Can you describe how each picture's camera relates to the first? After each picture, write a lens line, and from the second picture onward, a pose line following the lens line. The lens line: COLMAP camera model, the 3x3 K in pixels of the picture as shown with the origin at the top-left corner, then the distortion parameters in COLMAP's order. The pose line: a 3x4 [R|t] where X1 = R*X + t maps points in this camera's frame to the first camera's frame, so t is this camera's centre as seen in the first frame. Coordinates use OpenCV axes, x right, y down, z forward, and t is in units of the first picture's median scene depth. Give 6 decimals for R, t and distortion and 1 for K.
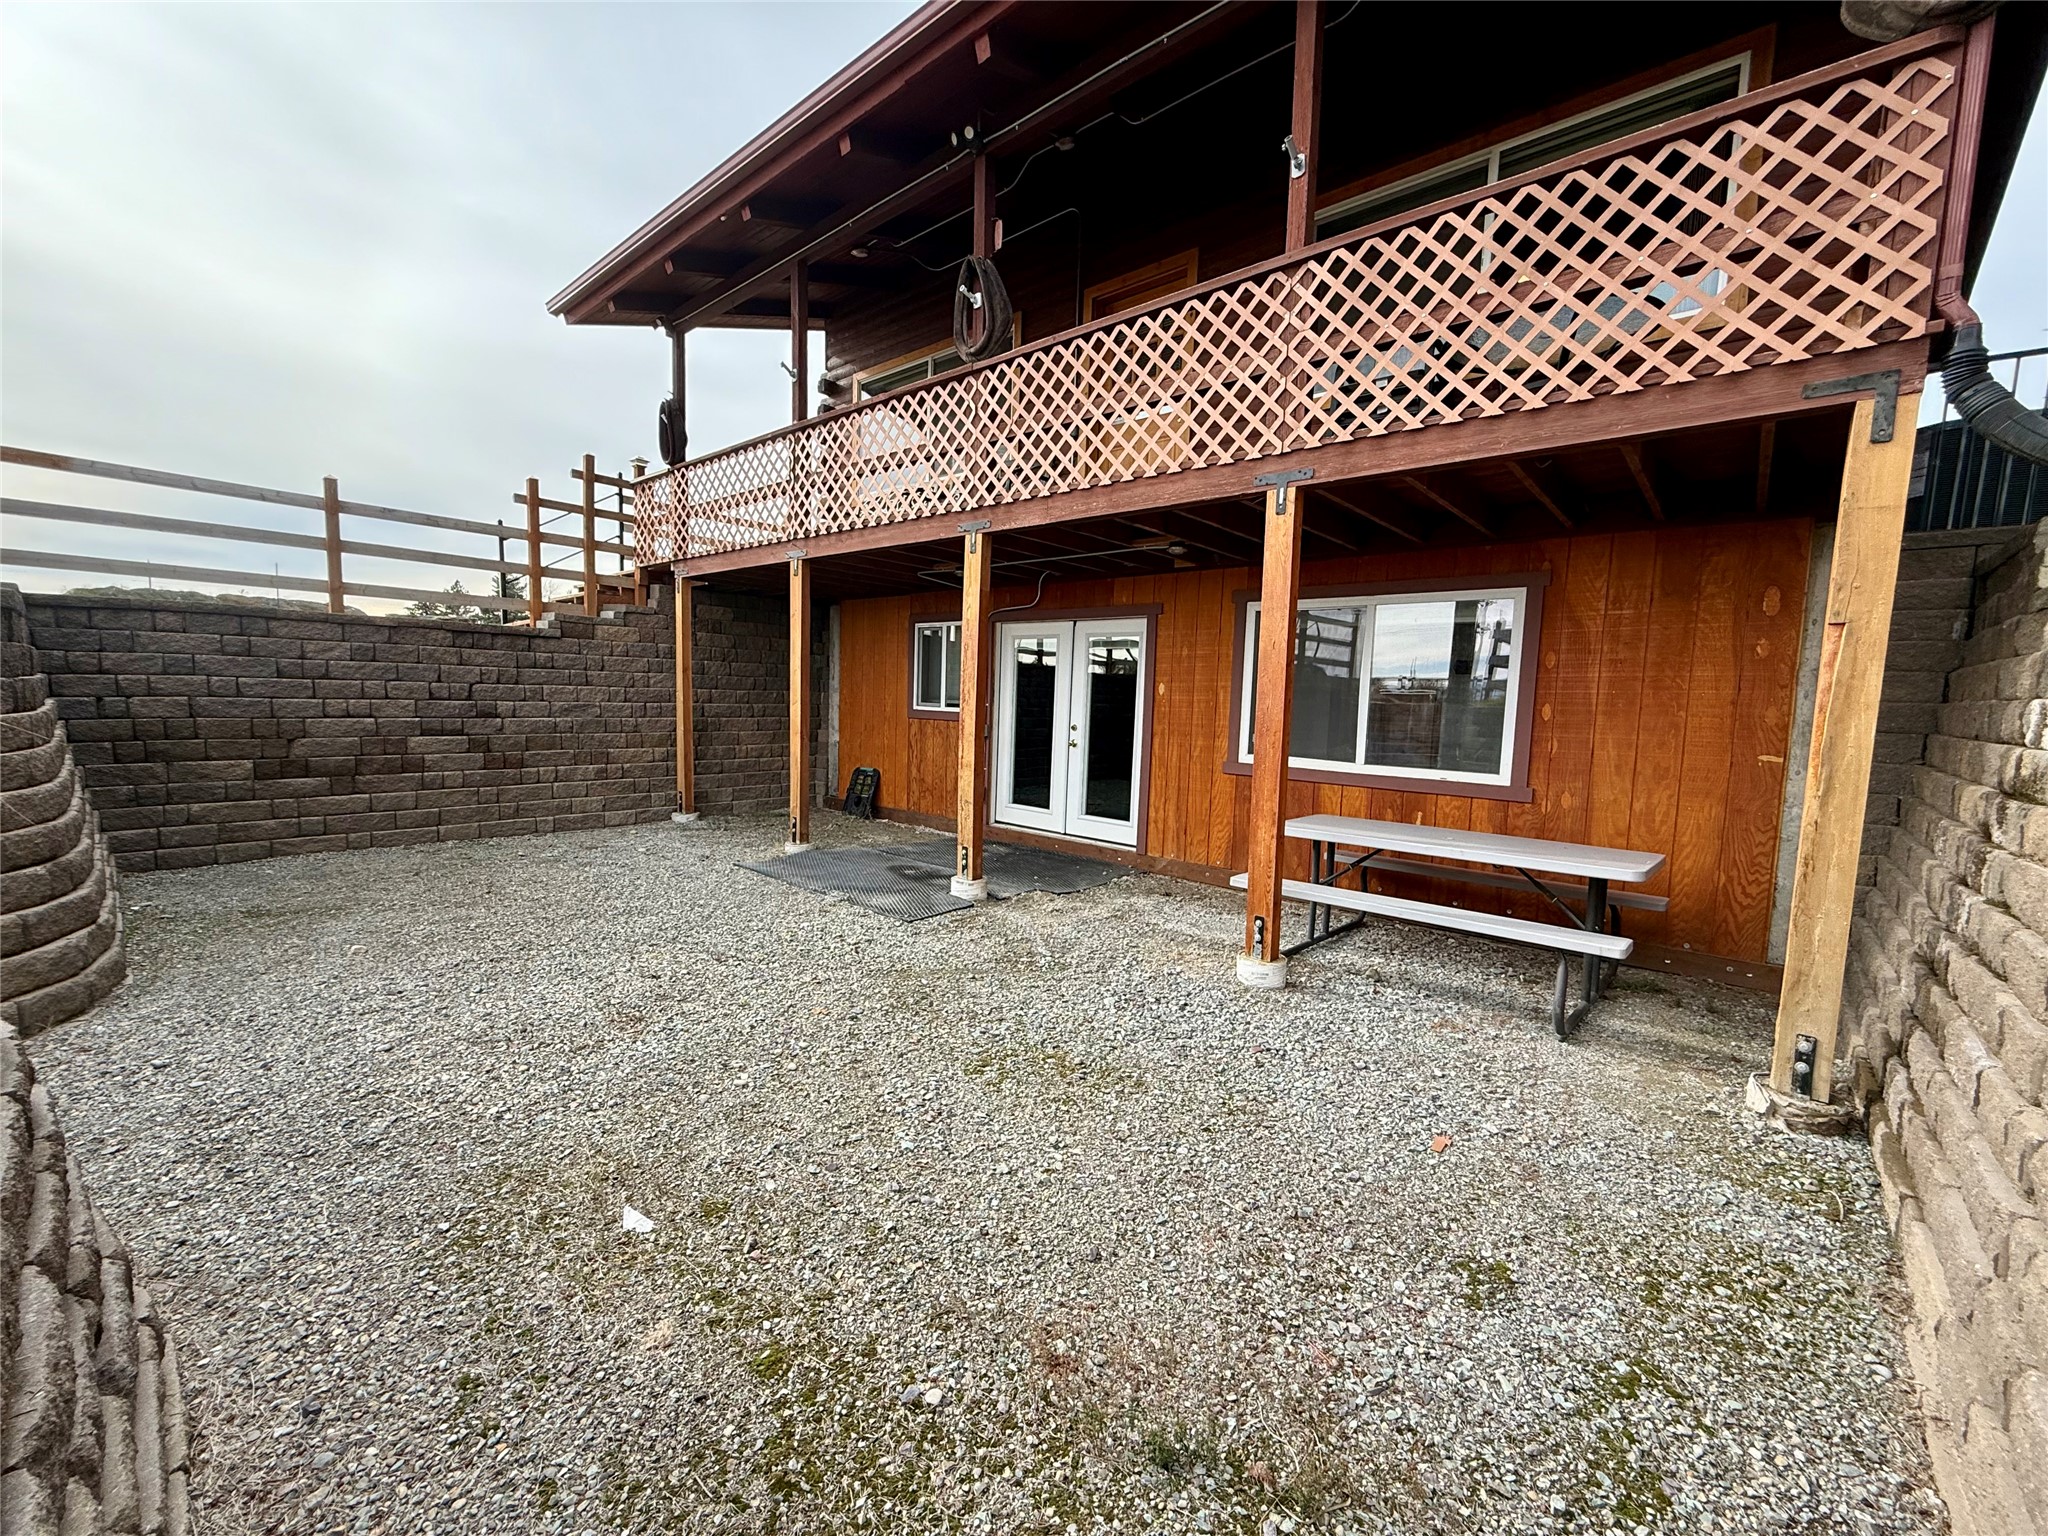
lens RADIAL K [[822.0, 0, 1024.2], [0, 822.0, 766.8], [0, 0, 1]] dist [0.001837, -0.000129]
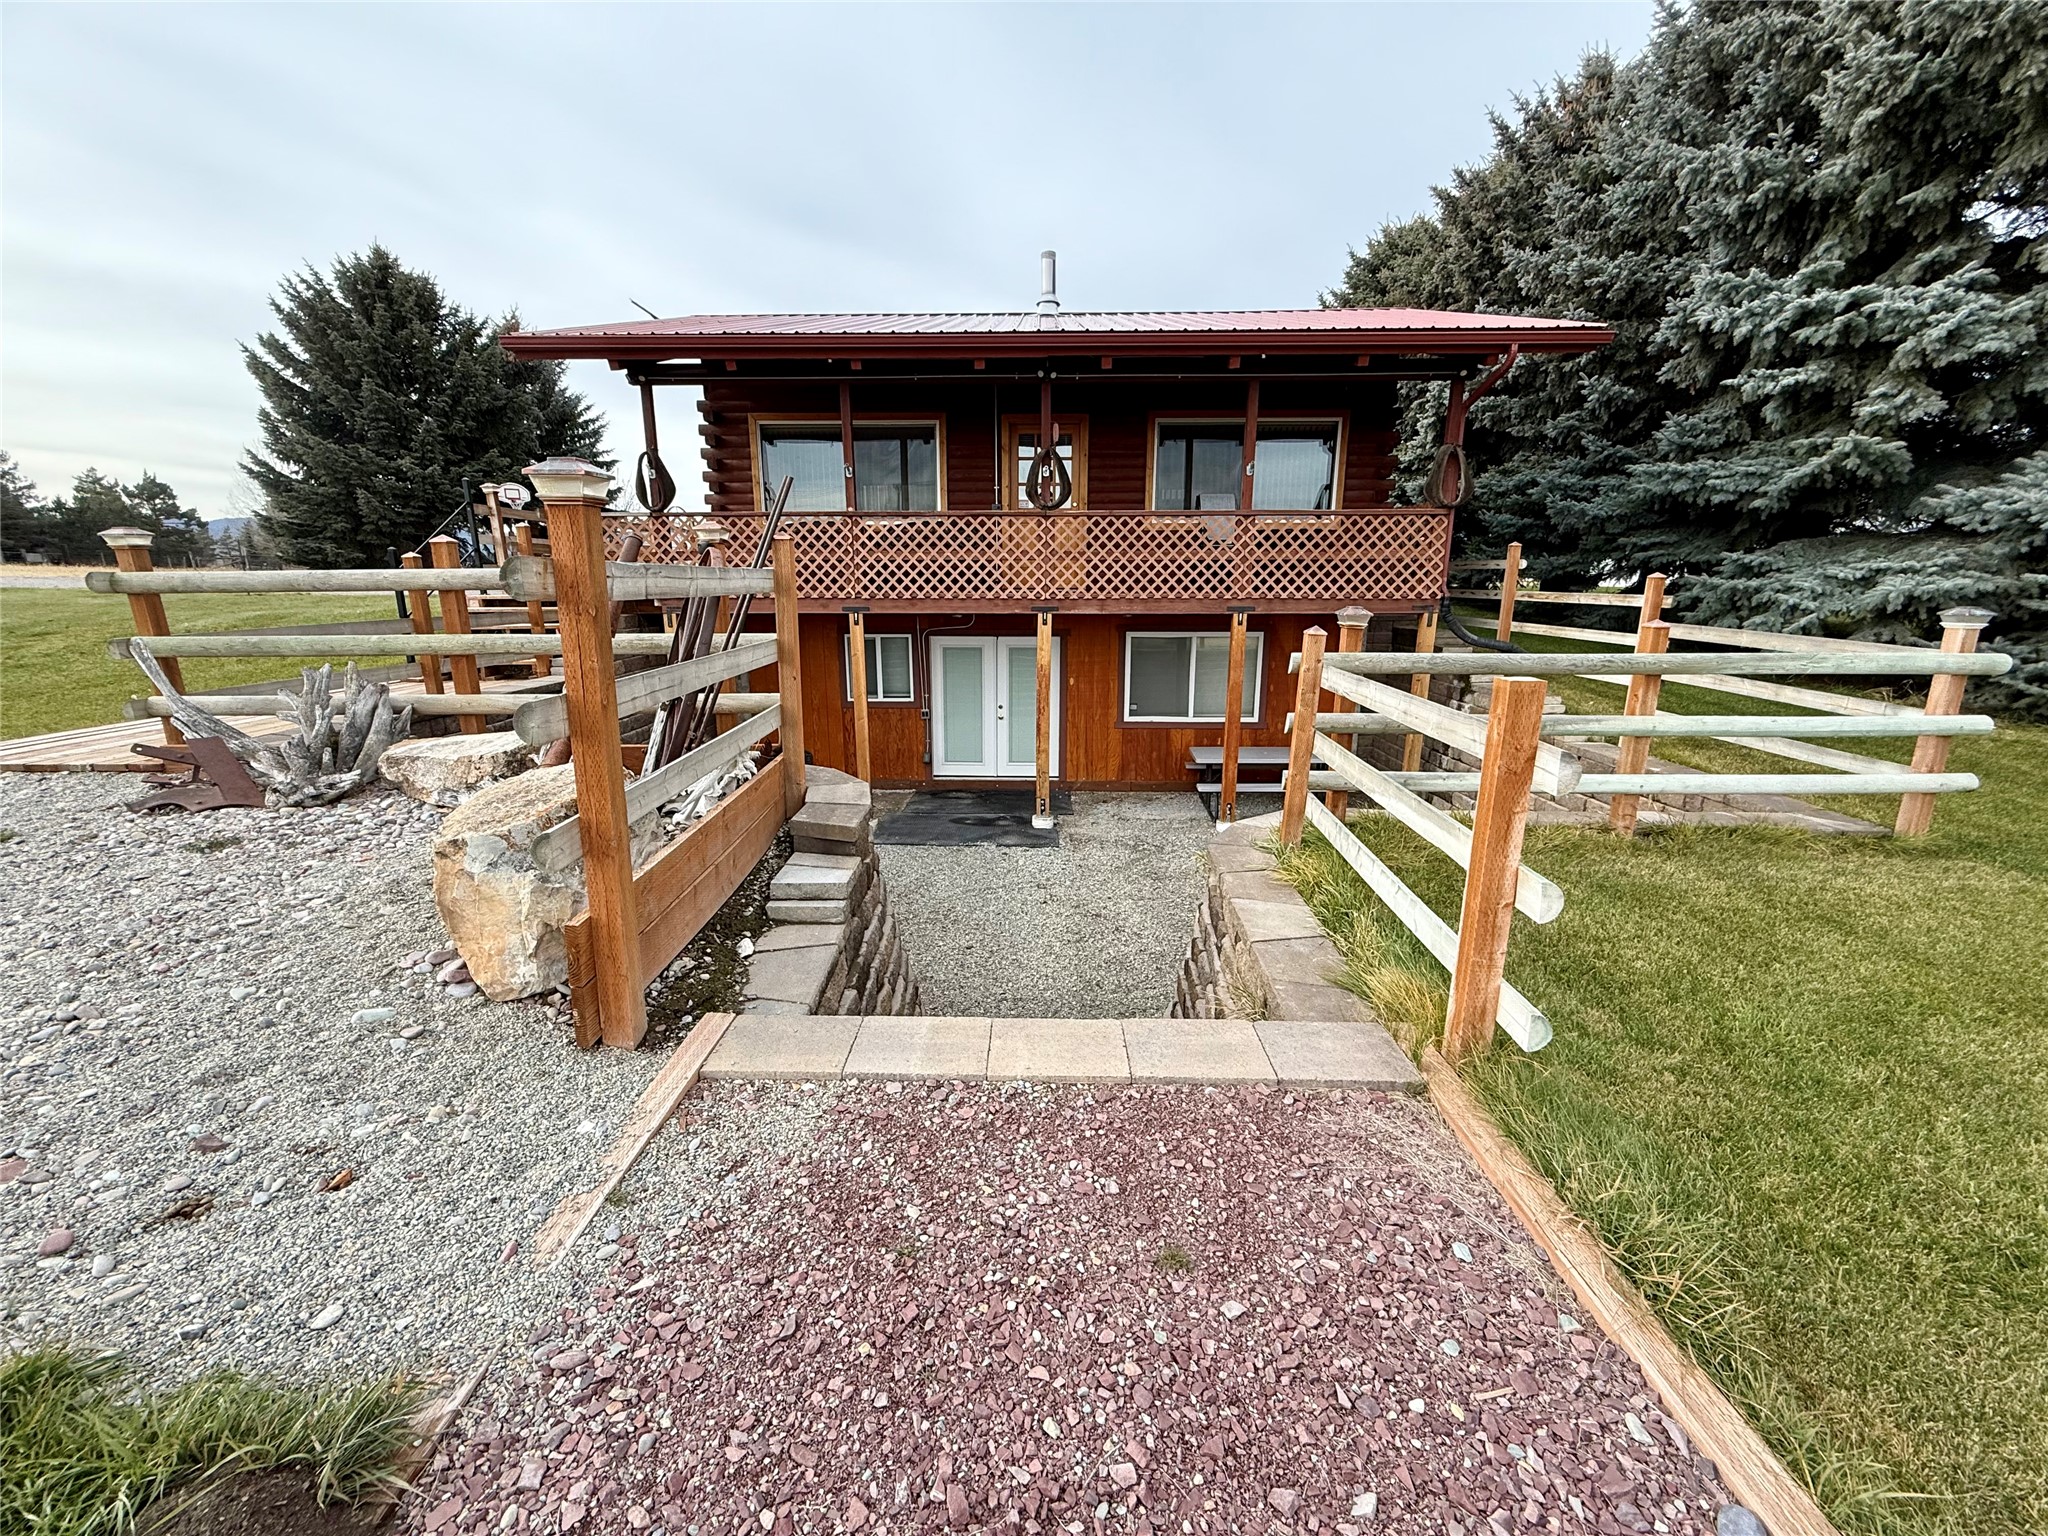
lens RADIAL K [[822.0, 0, 1017.5], [0, 822.0, 766.7], [0, 0, 1]] dist [0.001837, -0.000129]
pose [[0.761716, -0.177826, 0.623030, -1.221082], [0.079189, 0.979941, 0.182880, -0.296462], [-0.643054, -0.089966, 0.760518, -0.257246]]
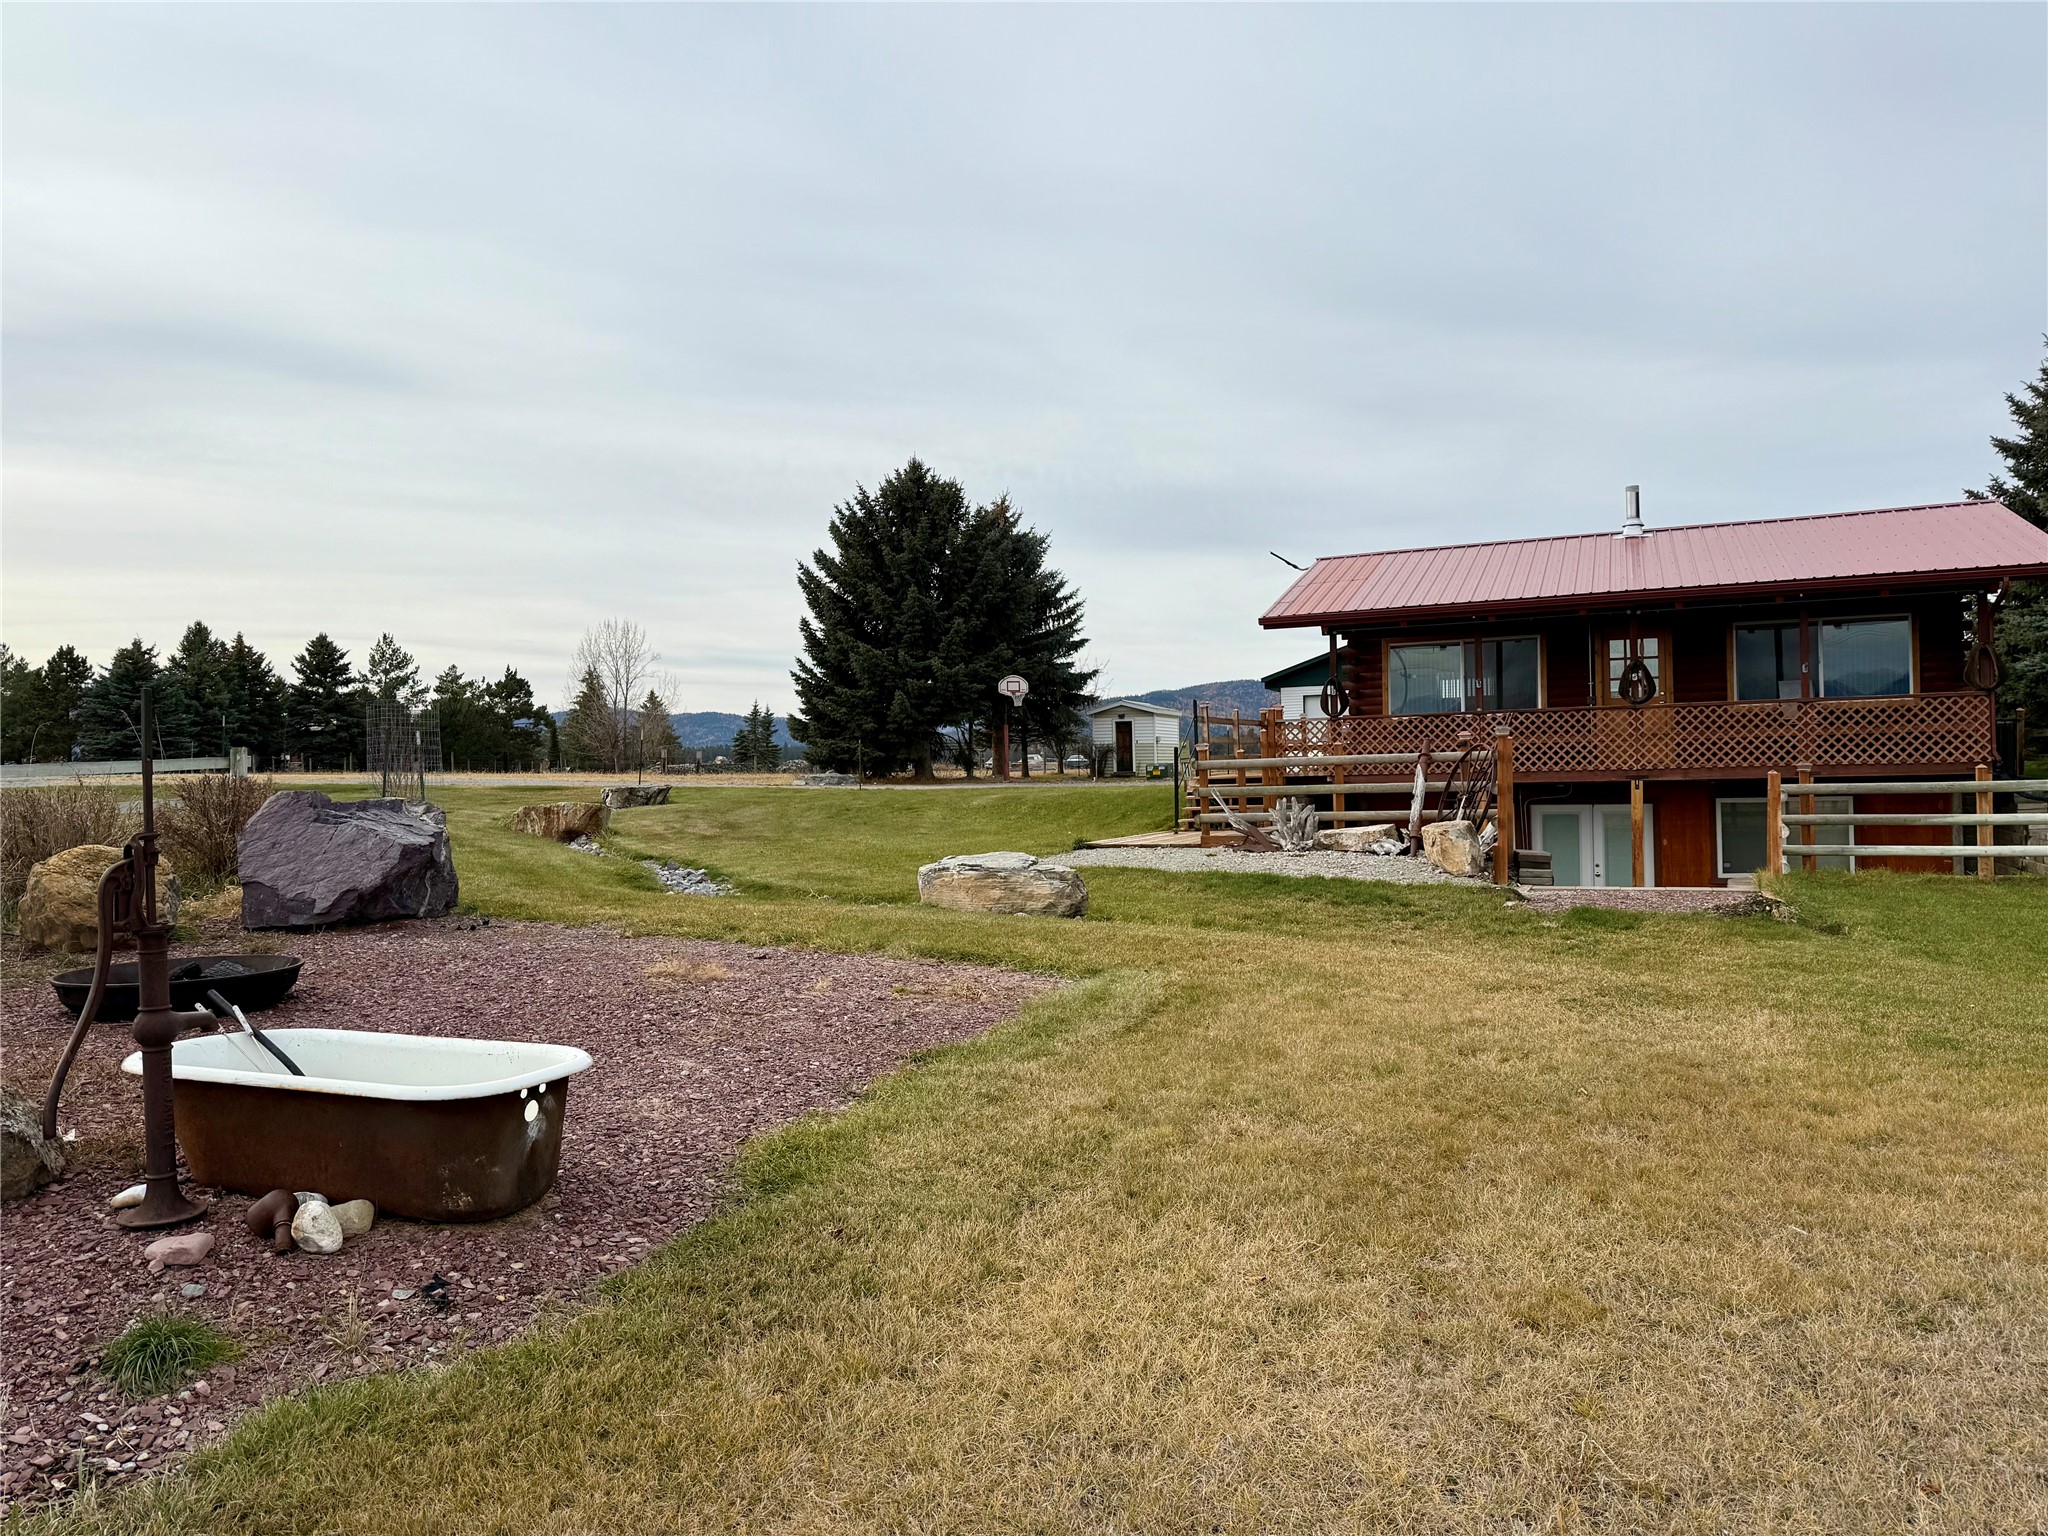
lens RADIAL K [[1636.5, 0, 911.6], [0, 1636.5, 794.8], [0, 0, 1]] dist [0.016843, -0.030355]
pose [[0.948222, -0.061120, 0.311671, -3.270323], [0.082938, 0.994910, -0.057223, -0.163747], [-0.306588, 0.080109, 0.948465, -2.533904]]
